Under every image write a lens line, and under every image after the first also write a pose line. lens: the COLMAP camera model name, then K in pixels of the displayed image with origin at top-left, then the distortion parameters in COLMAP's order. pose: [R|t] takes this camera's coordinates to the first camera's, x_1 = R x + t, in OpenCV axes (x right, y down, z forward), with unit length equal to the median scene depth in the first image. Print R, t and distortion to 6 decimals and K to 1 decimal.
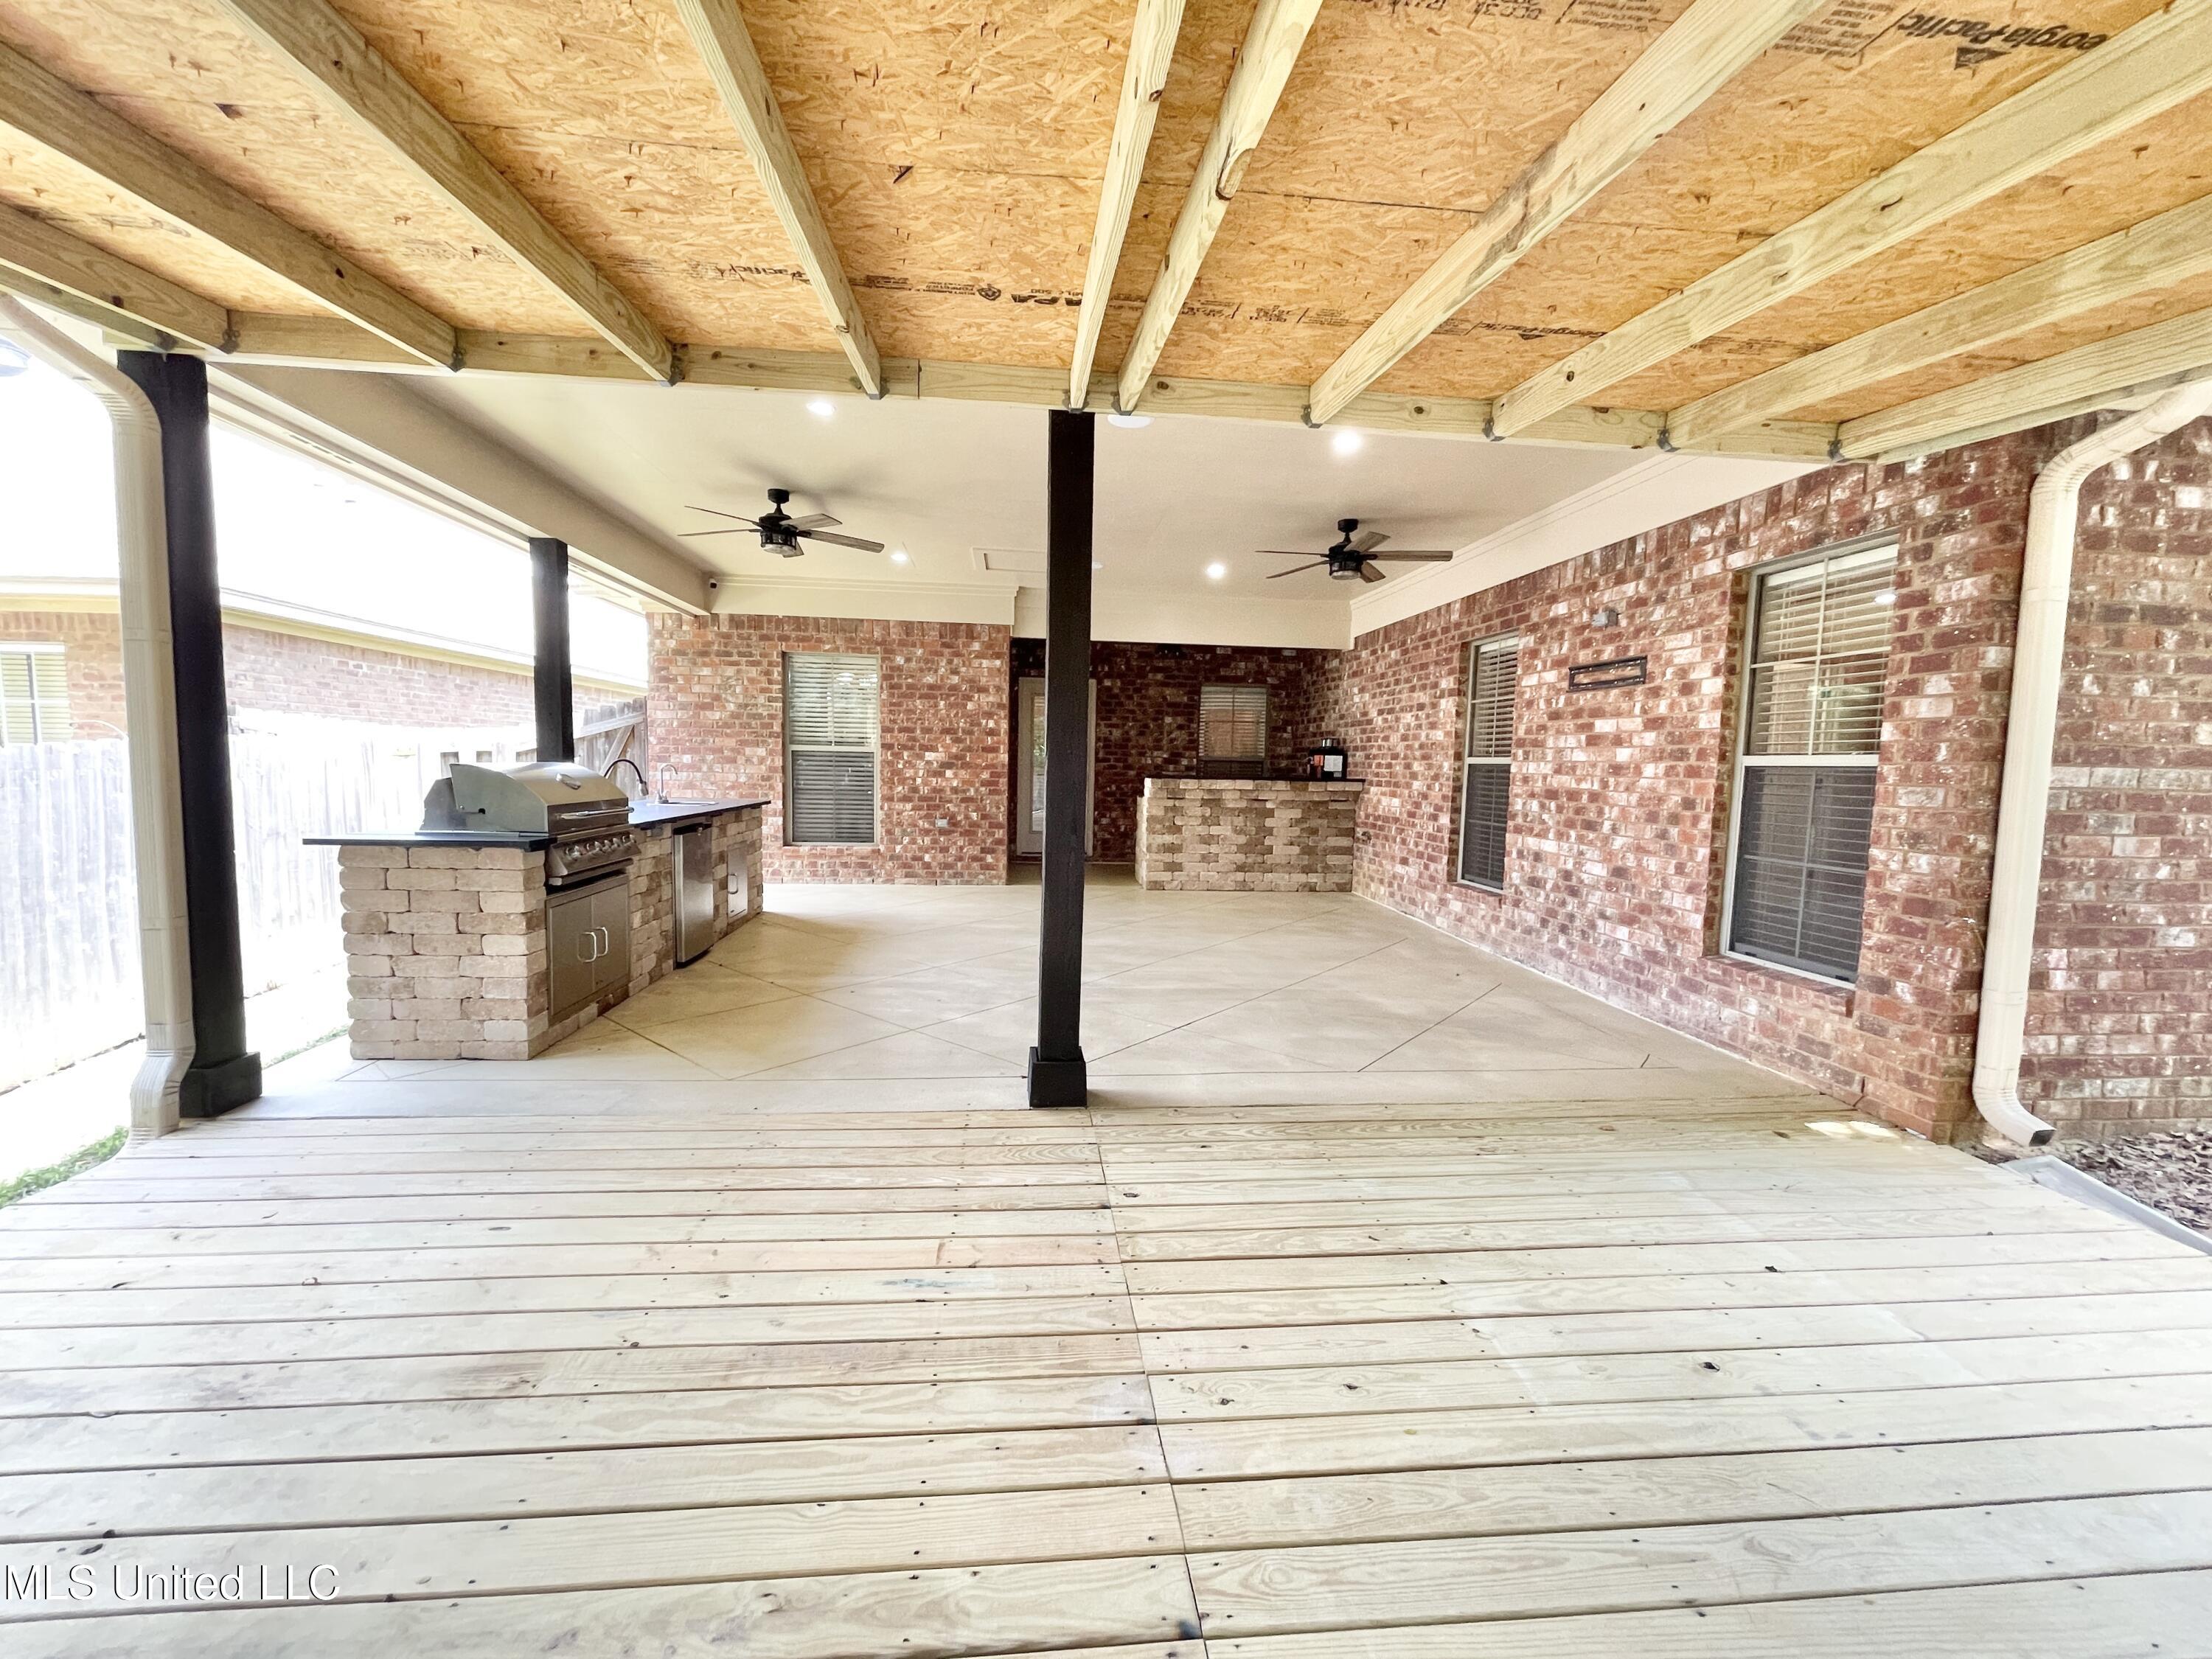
lens RADIAL K [[890.0, 0, 1096.7], [0, 890.0, 837.2], [0, 0, 1]] dist [0.000183, -0.000202]
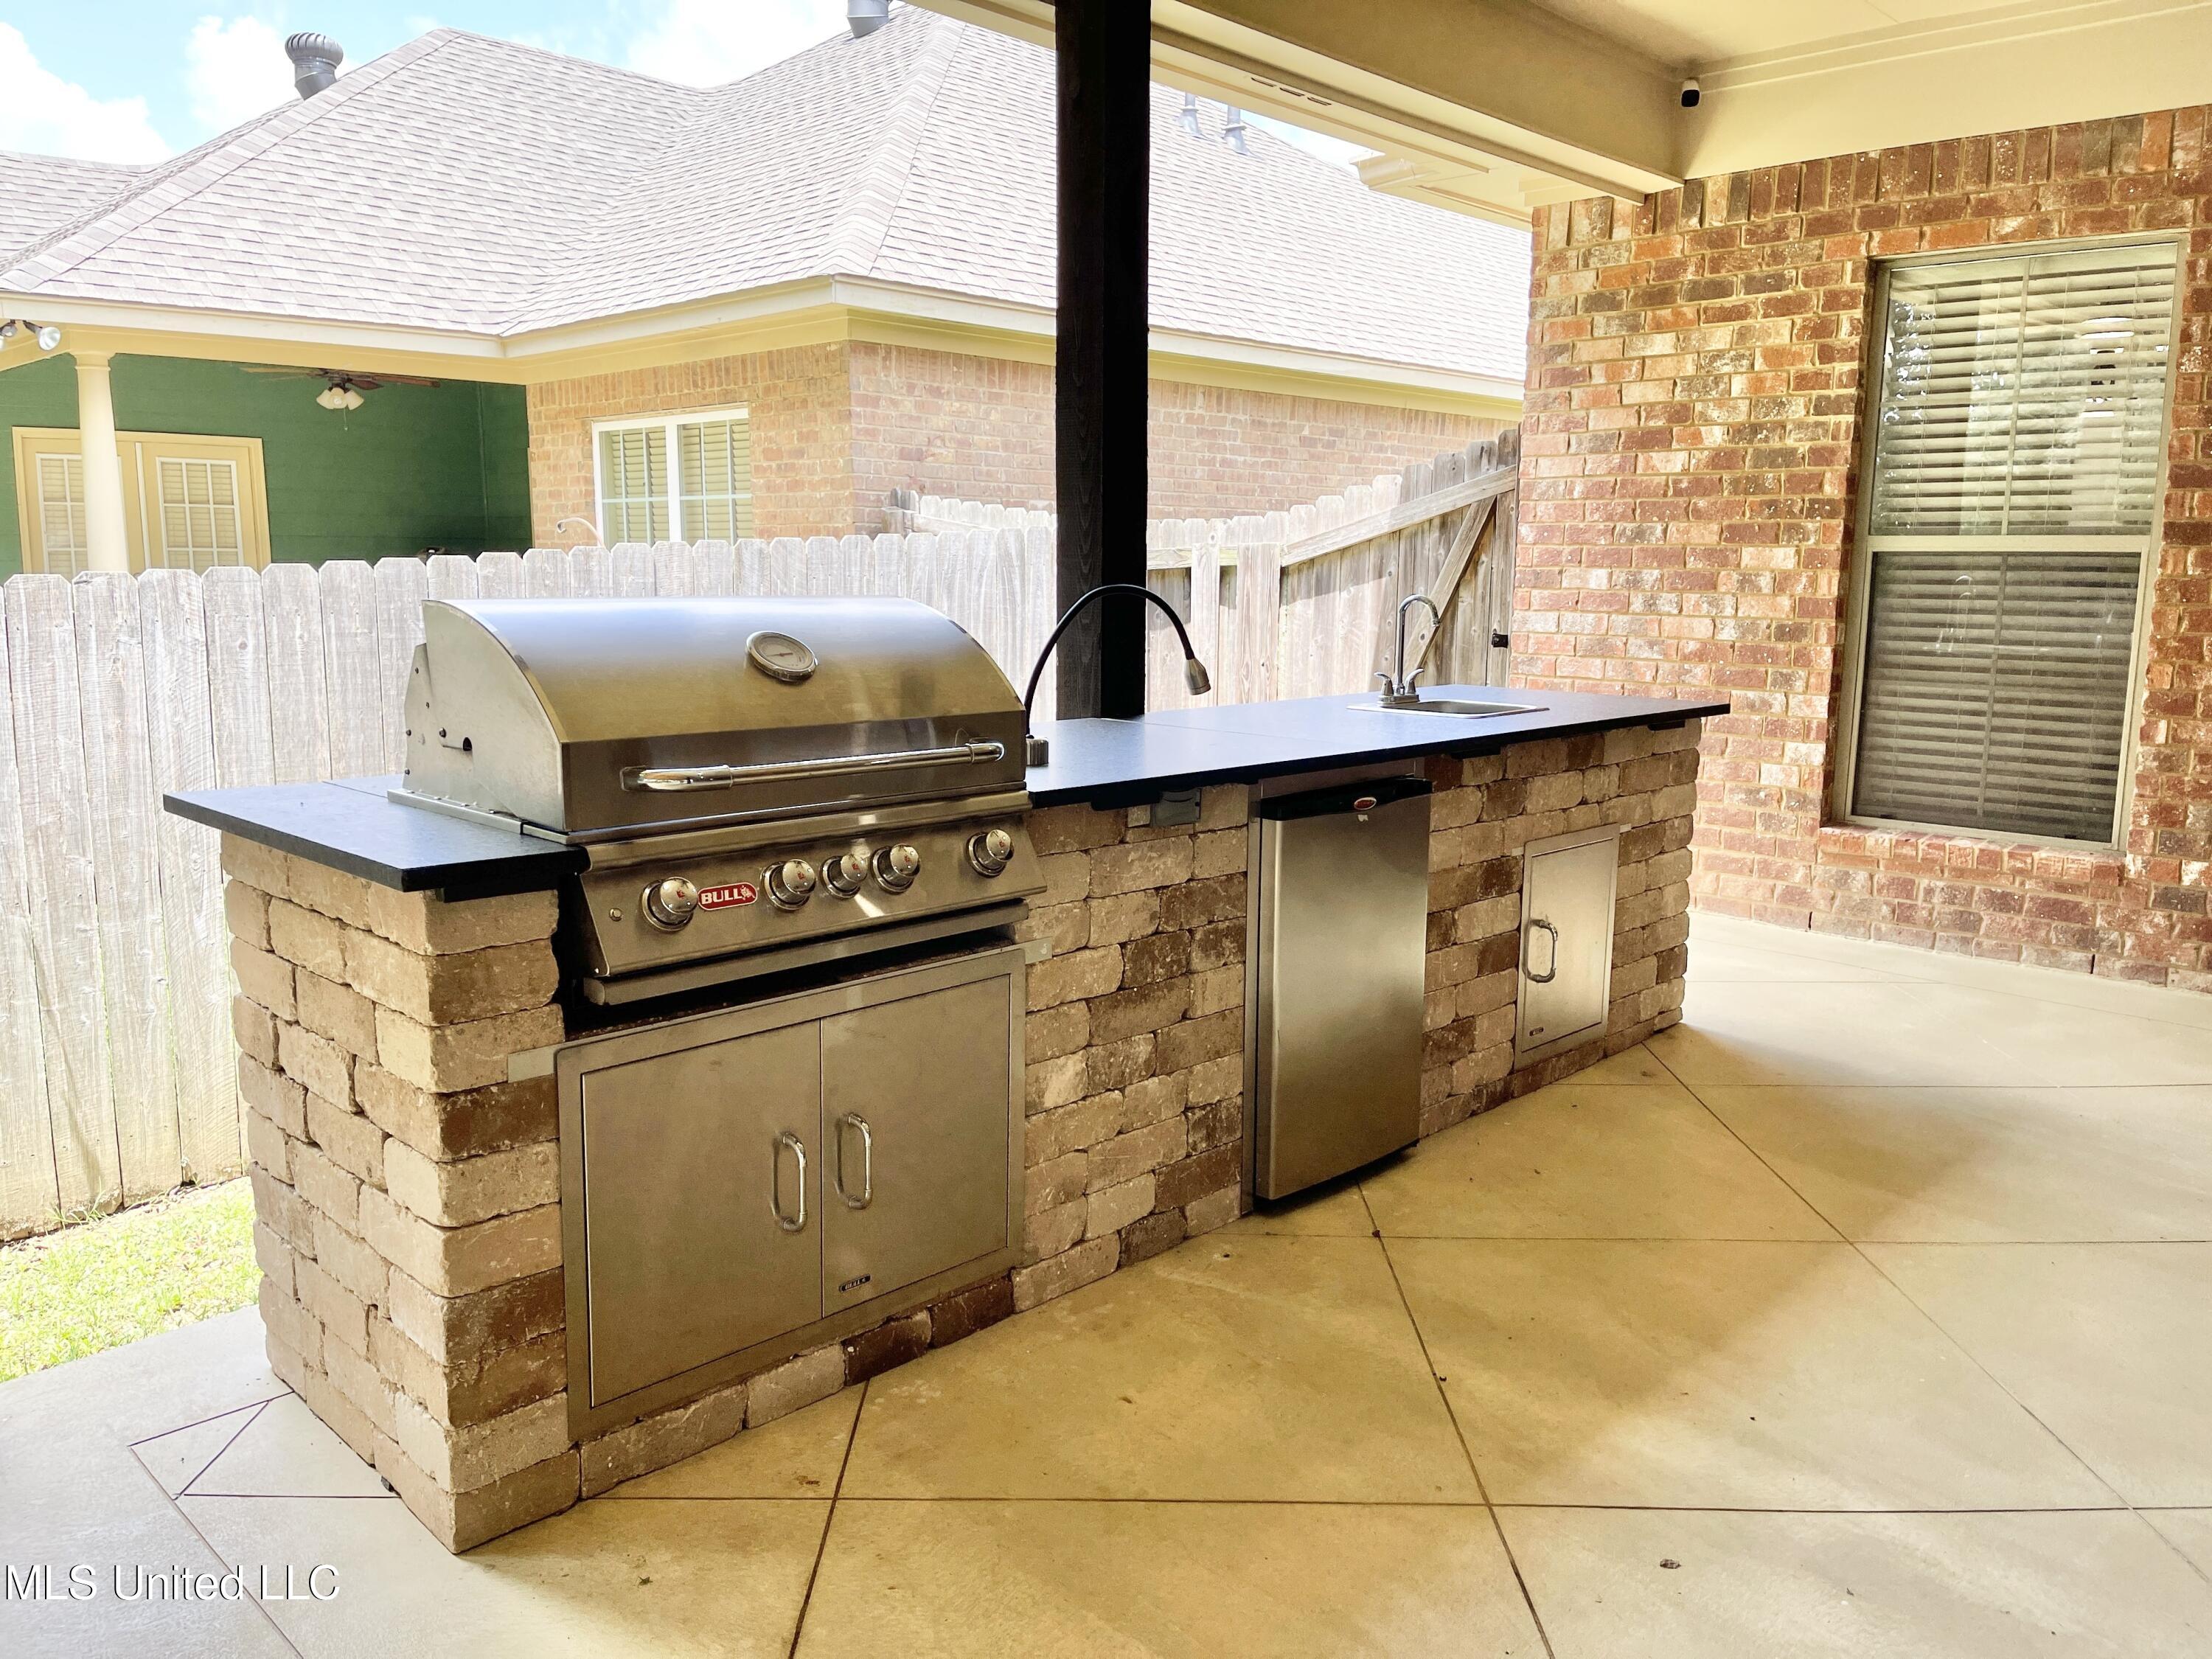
lens RADIAL K [[1673.4, 0, 1116.0], [0, 1673.4, 827.0], [0, 0, 1]] dist [0.074232, -0.098632]
pose [[0.650983, 0.106274, -0.751616, -0.041205], [-0.061182, 0.994276, 0.087595, -0.044115], [0.756623, -0.011038, 0.653758, 0.492779]]
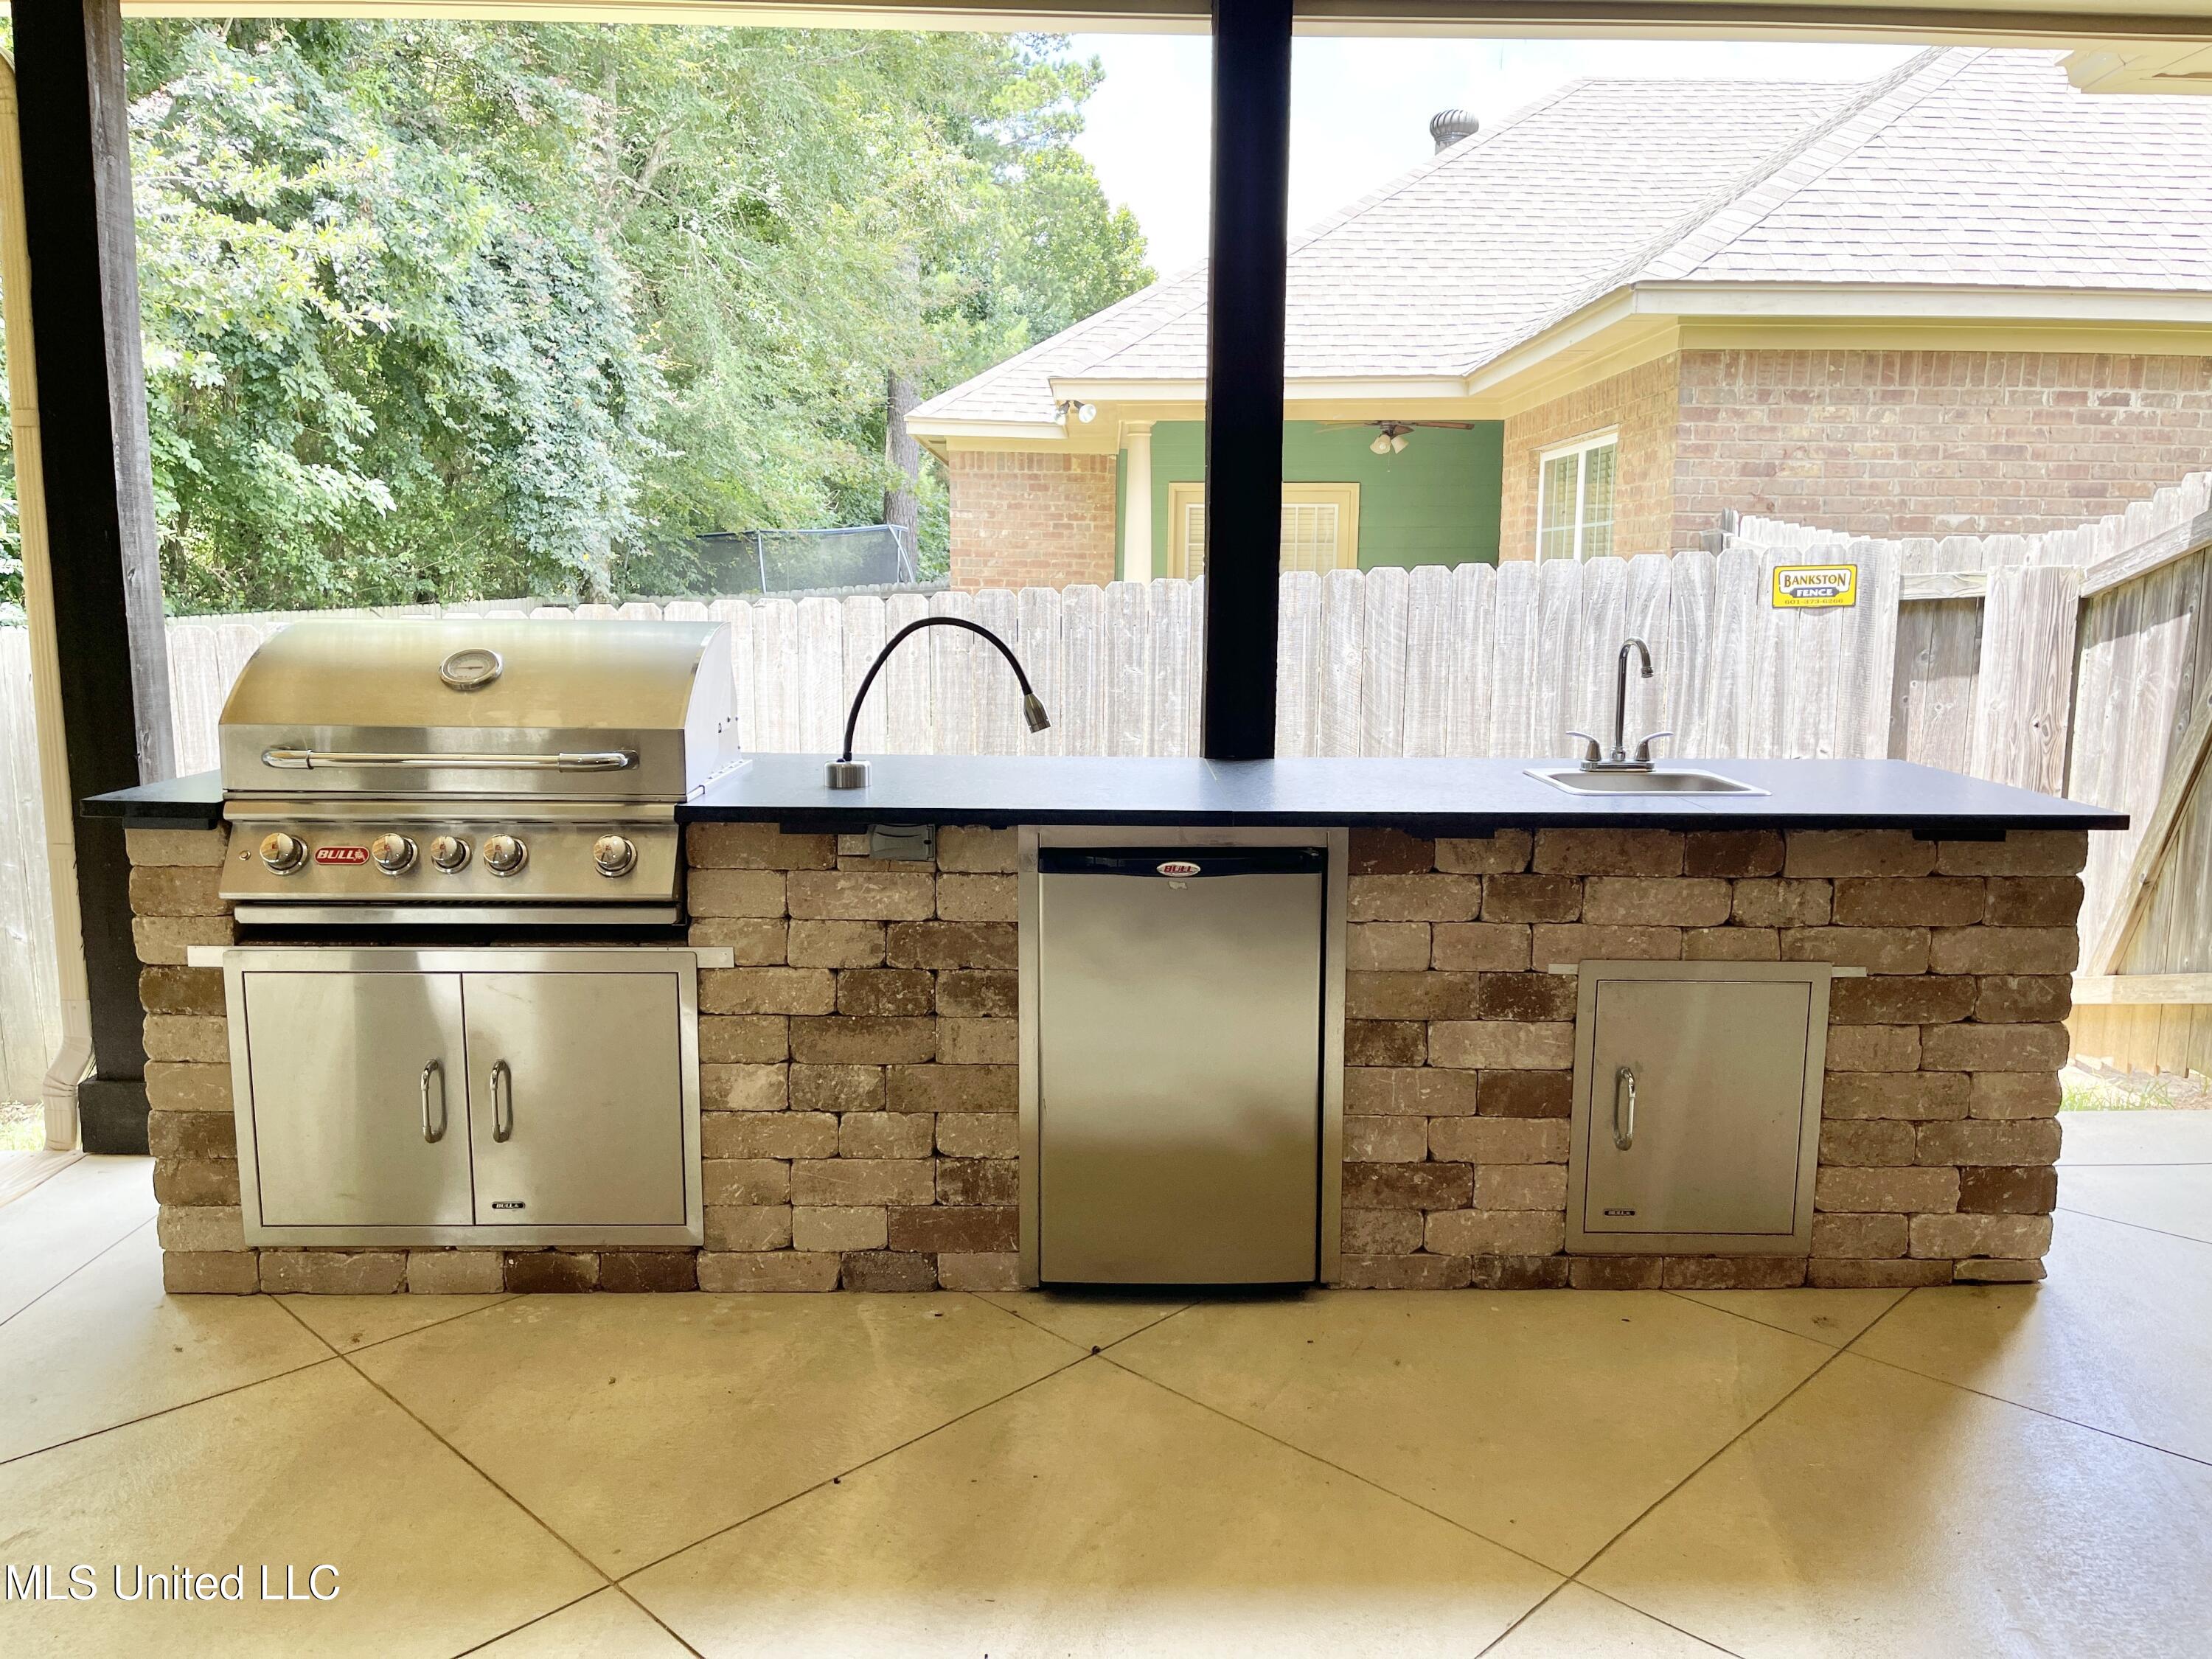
lens RADIAL K [[1682.5, 0, 1106.0], [0, 1682.5, 829.5], [0, 0, 1]] dist [0.070834, -0.088117]
pose [[-0.083484, 0.129475, -0.988062, 0.081725], [-0.094904, 0.985984, 0.137221, -0.085963], [0.991980, 0.105227, -0.070026, 0.939704]]
